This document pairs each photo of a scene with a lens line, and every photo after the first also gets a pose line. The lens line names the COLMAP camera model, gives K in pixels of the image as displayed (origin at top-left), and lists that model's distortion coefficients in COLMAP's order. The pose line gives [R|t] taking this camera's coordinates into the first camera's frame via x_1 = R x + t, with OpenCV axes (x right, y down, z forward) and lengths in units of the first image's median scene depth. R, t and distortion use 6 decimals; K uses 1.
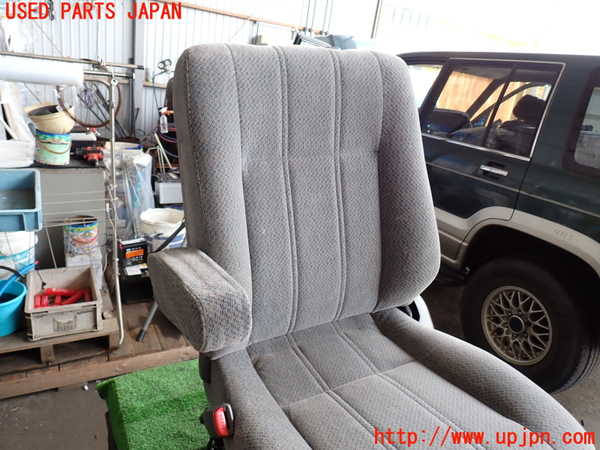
lens RADIAL K [[443.7, 0, 300.0], [0, 443.7, 225.0], [0, 0, 1]] dist [0.026876, -0.000481]
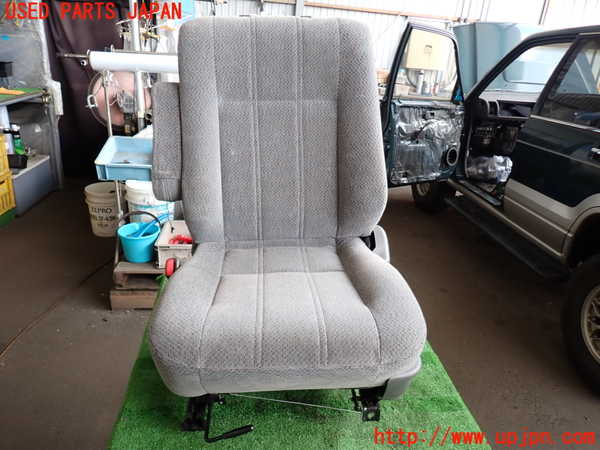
lens RADIAL K [[443.7, 0, 300.0], [0, 443.7, 225.0], [0, 0, 1]] dist [0.026876, -0.000481]
pose [[0.928824, 0.082577, -0.361202, 0.188358], [-0.084656, 0.996359, 0.010093, 0.060735], [0.360720, 0.021203, 0.932433, -0.056461]]
